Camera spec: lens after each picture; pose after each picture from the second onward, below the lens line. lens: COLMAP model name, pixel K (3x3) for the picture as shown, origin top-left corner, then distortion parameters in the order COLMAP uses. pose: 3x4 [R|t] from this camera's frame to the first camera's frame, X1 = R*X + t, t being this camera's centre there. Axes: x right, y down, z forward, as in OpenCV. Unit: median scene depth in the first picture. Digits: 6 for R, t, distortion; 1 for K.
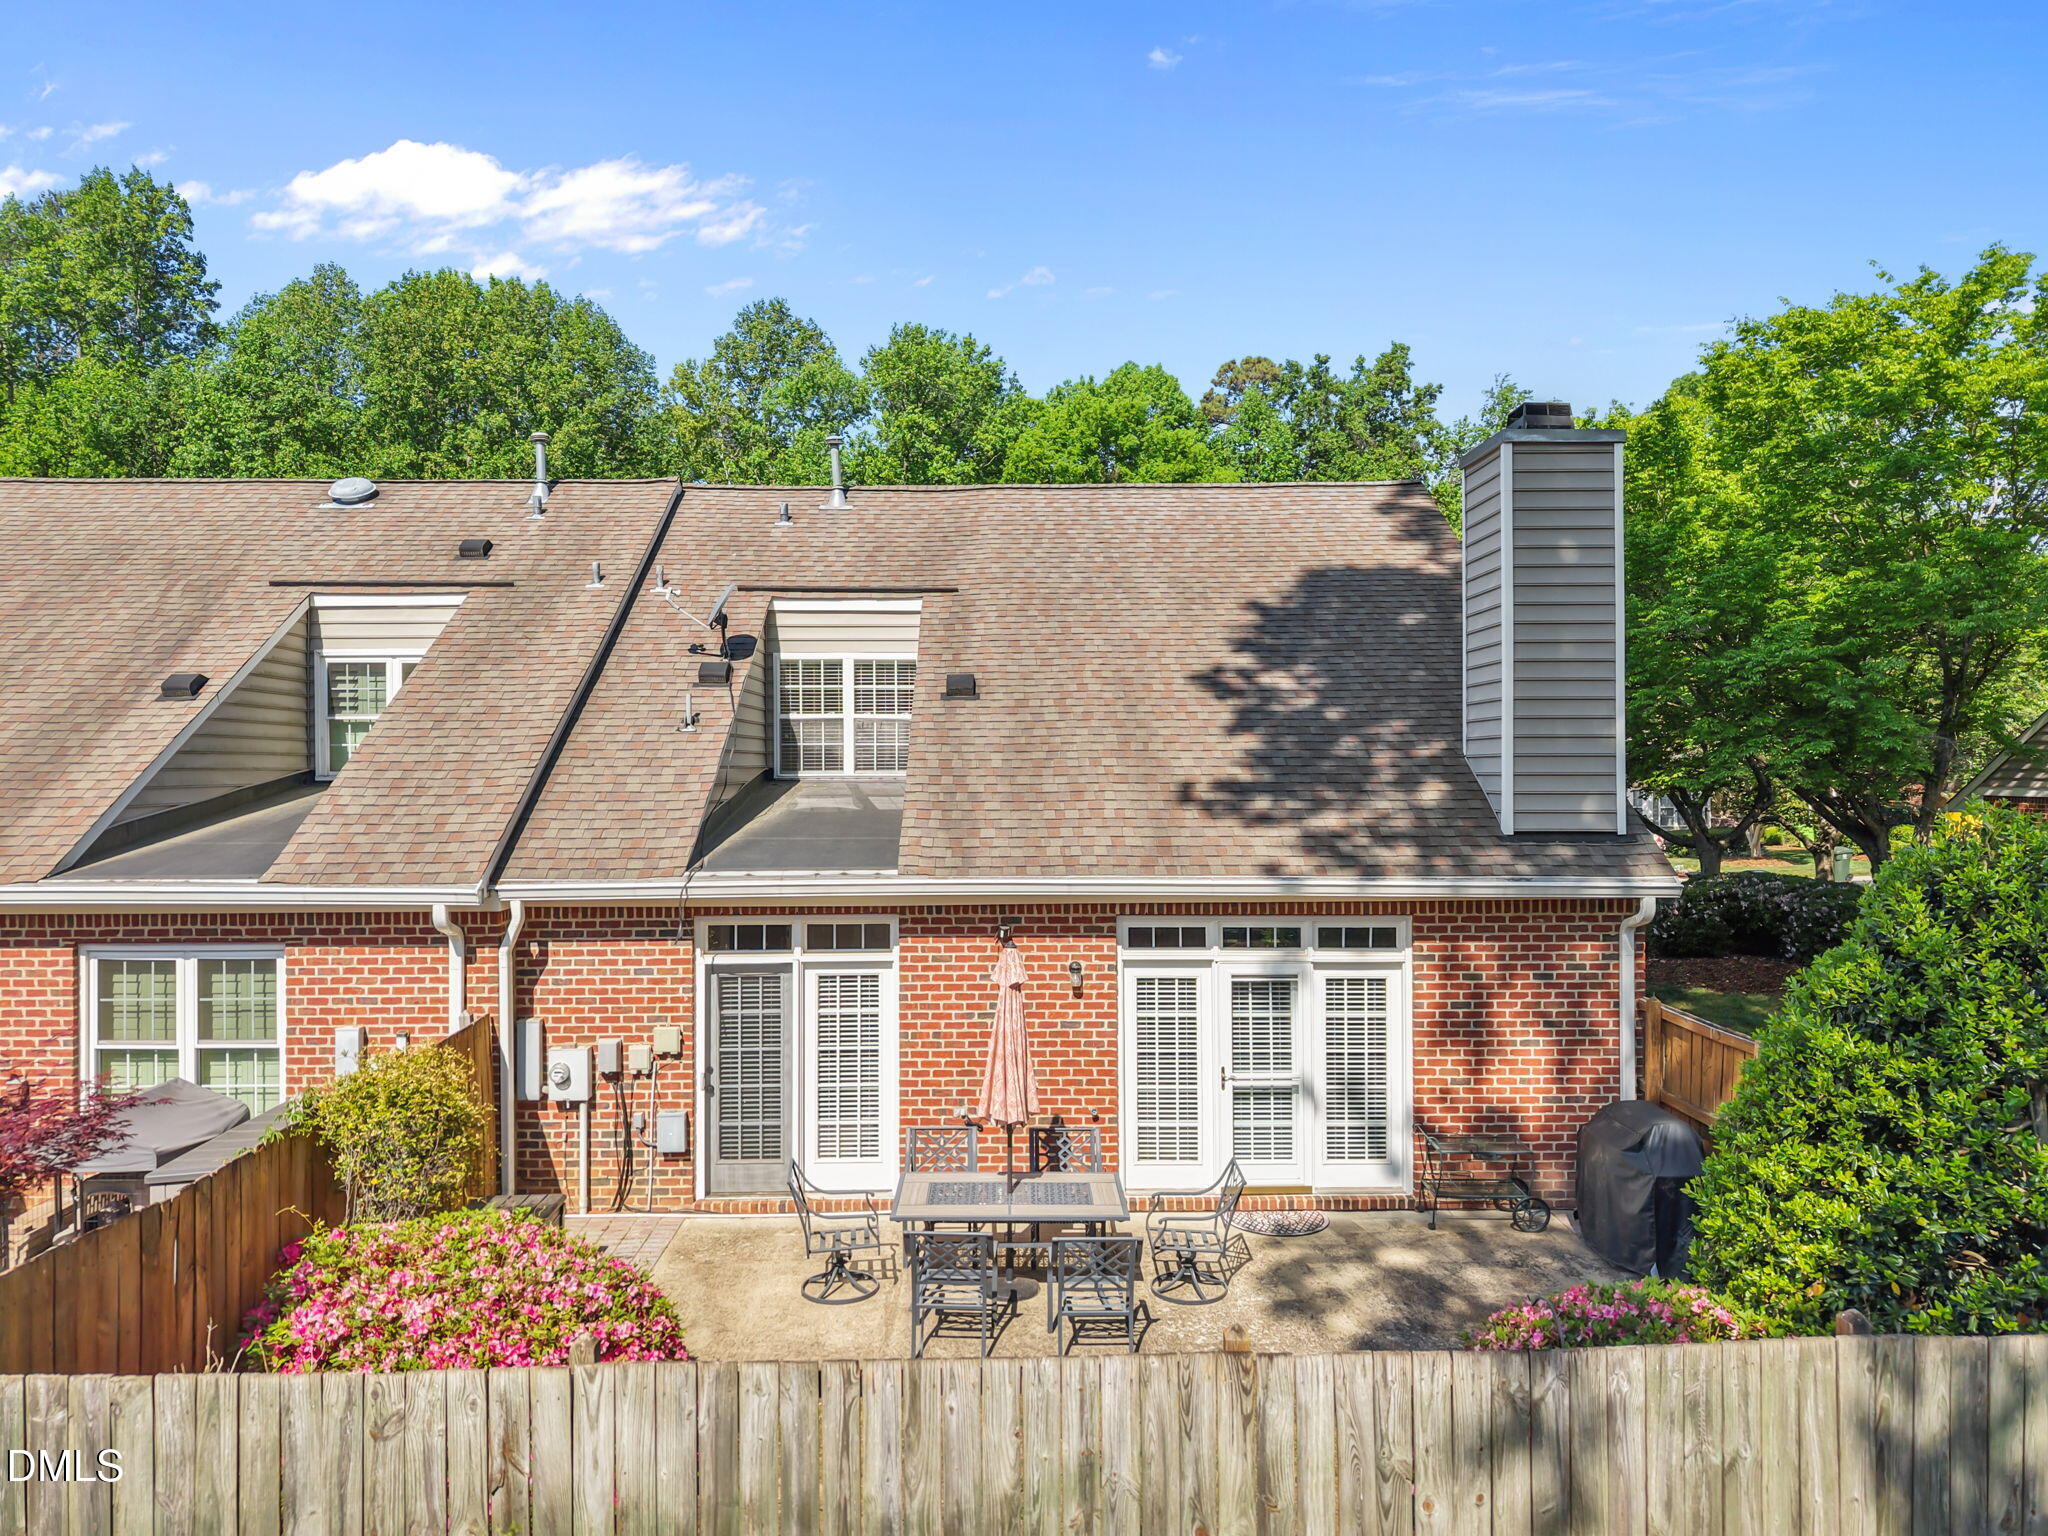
lens RADIAL K [[1364.9, 0, 1012.9], [0, 1364.9, 771.7], [0, 0, 1]] dist [0.028585, -0.031975]
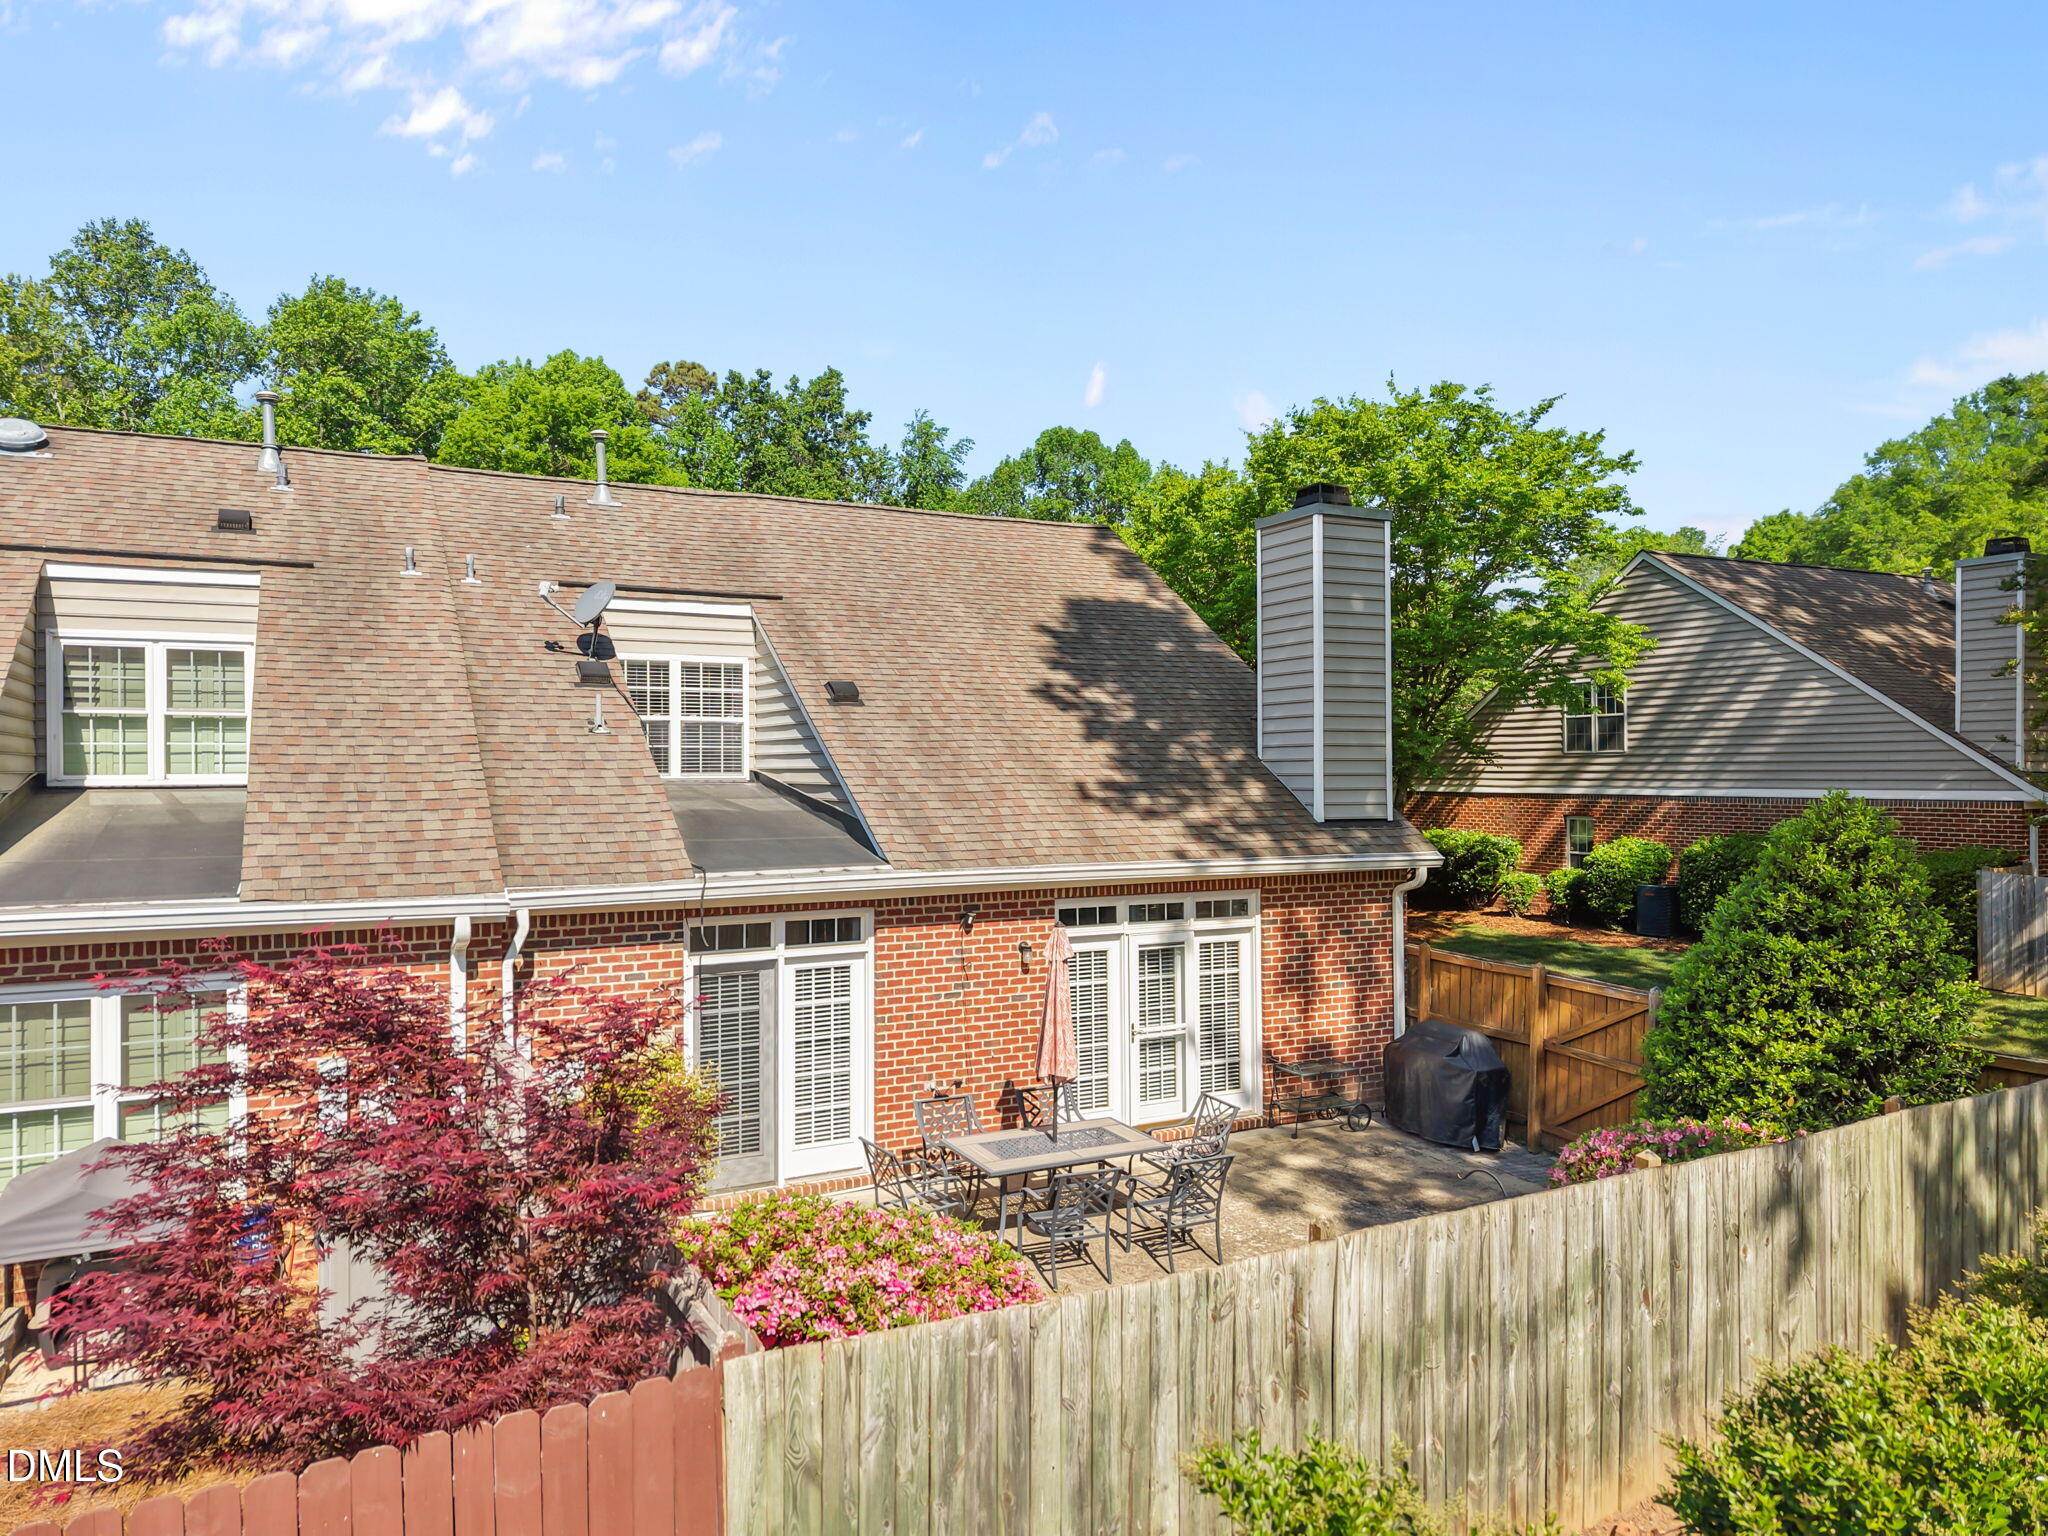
lens RADIAL K [[1357.5, 0, 1015.2], [0, 1357.5, 769.1], [0, 0, 1]] dist [0.040323, -0.048448]
pose [[0.894516, -0.000495, 0.447035, -0.459354], [0.002530, 0.999989, -0.003957, 0.000915], [-0.447029, 0.004670, 0.894507, -0.001523]]
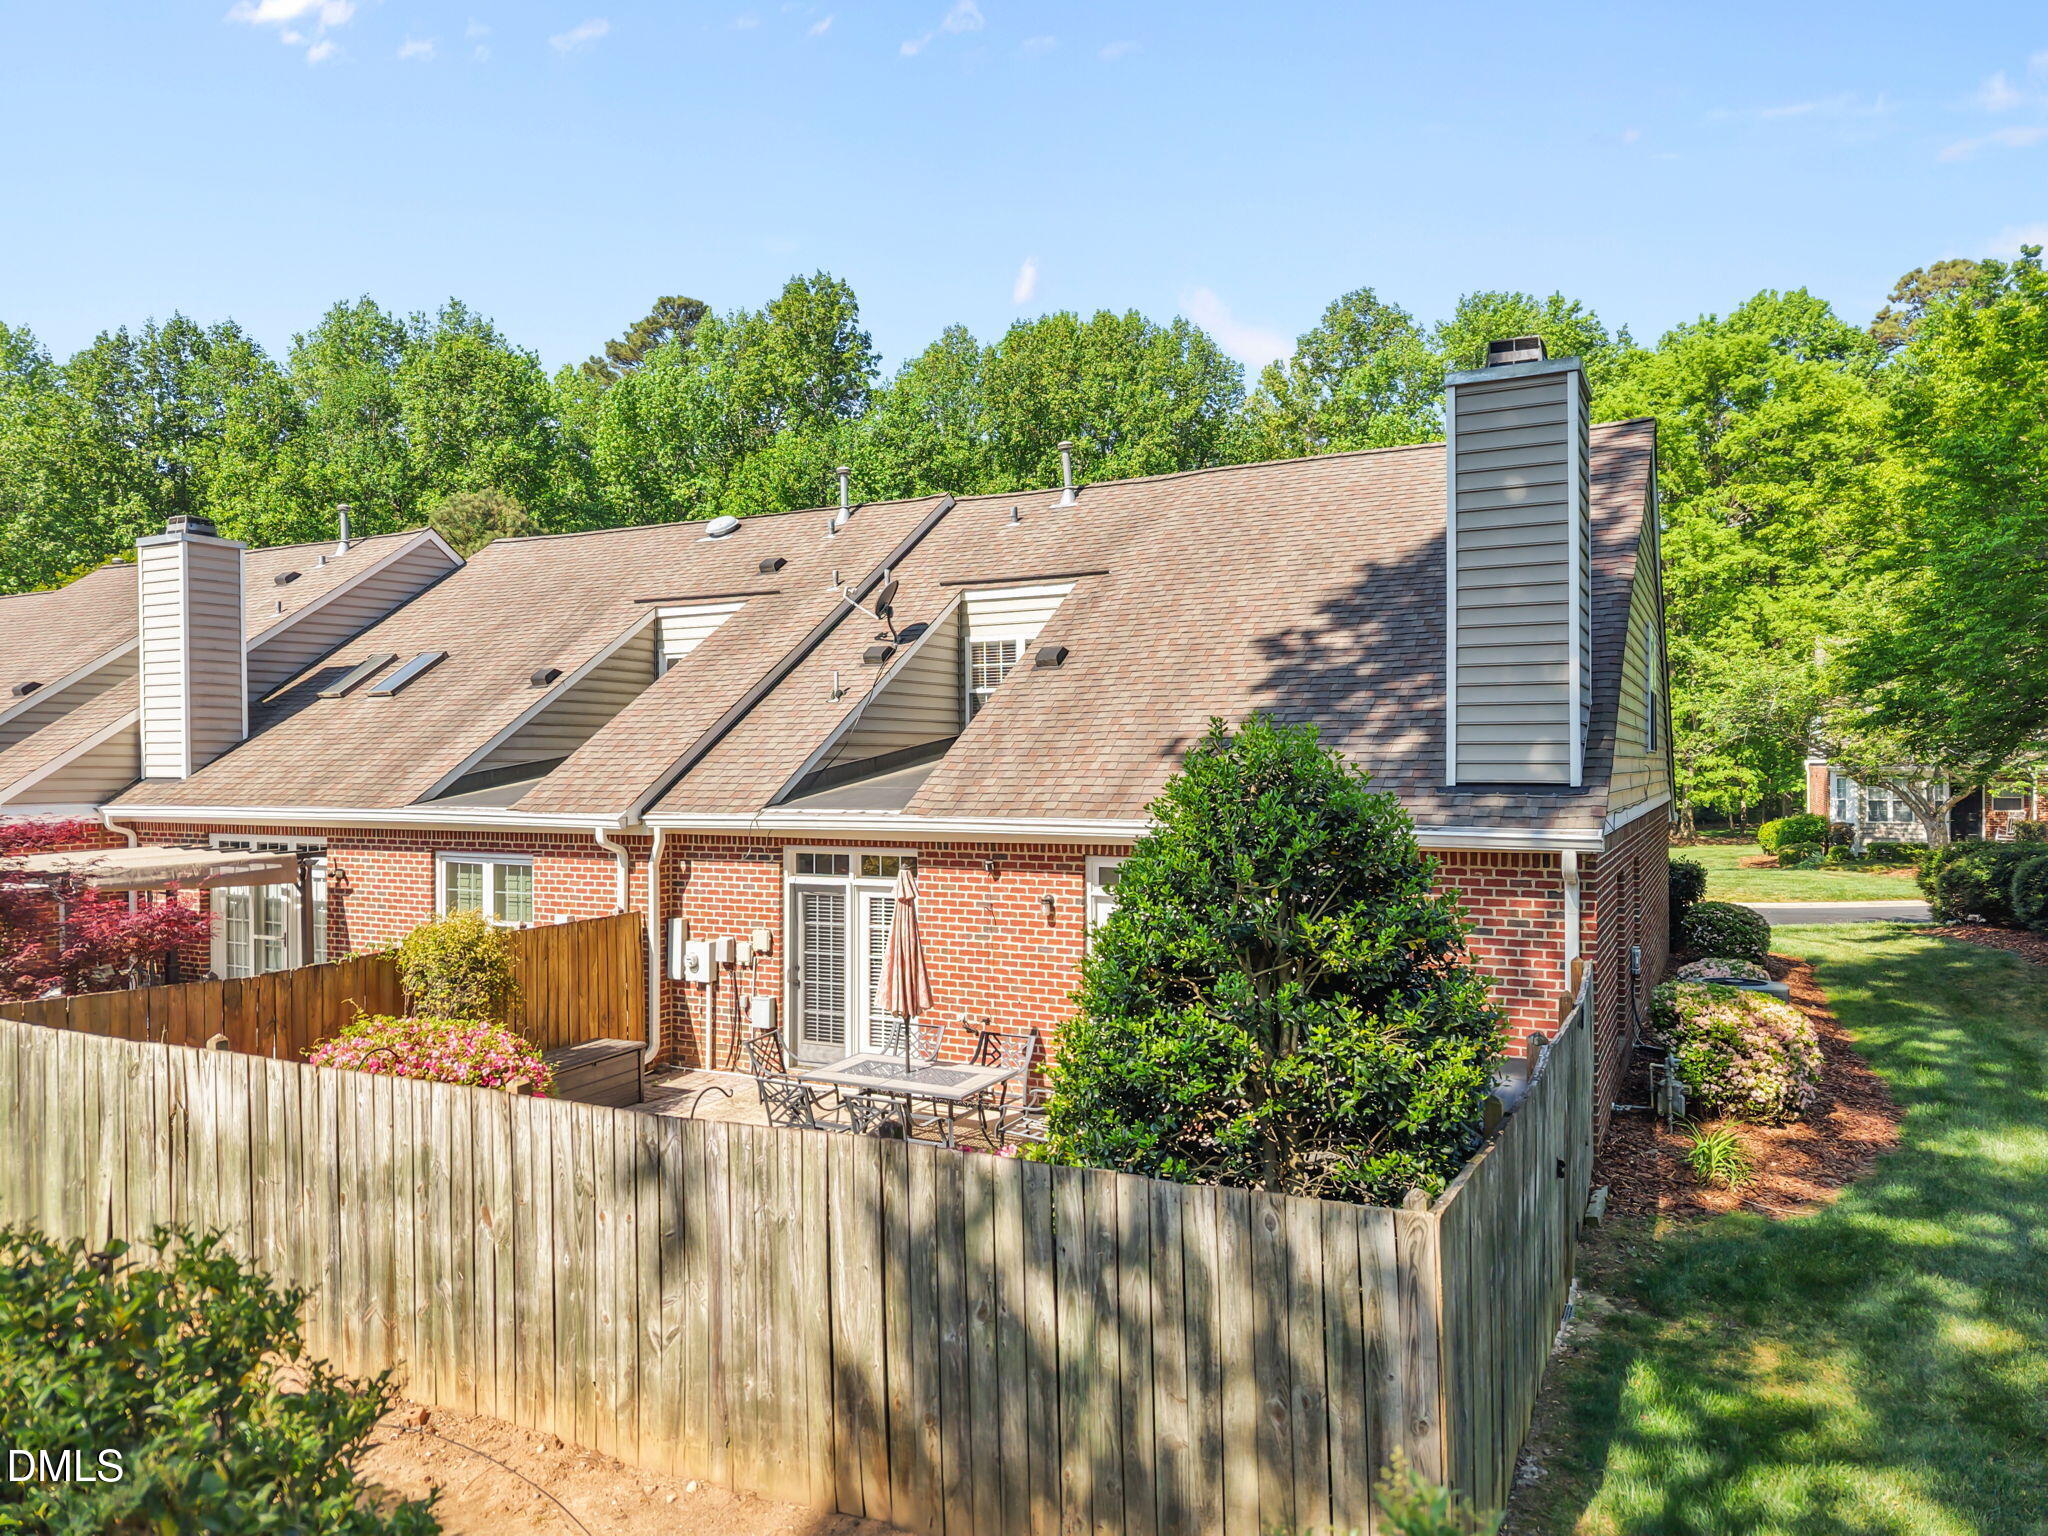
lens RADIAL K [[1357.5, 0, 1015.2], [0, 1357.5, 769.1], [0, 0, 1]] dist [0.040323, -0.048448]
pose [[0.881642, 0.001245, -0.471917, 0.551297], [0.000170, 0.999996, 0.002954, 0.031019], [0.471918, -0.002684, 0.881638, -0.010790]]
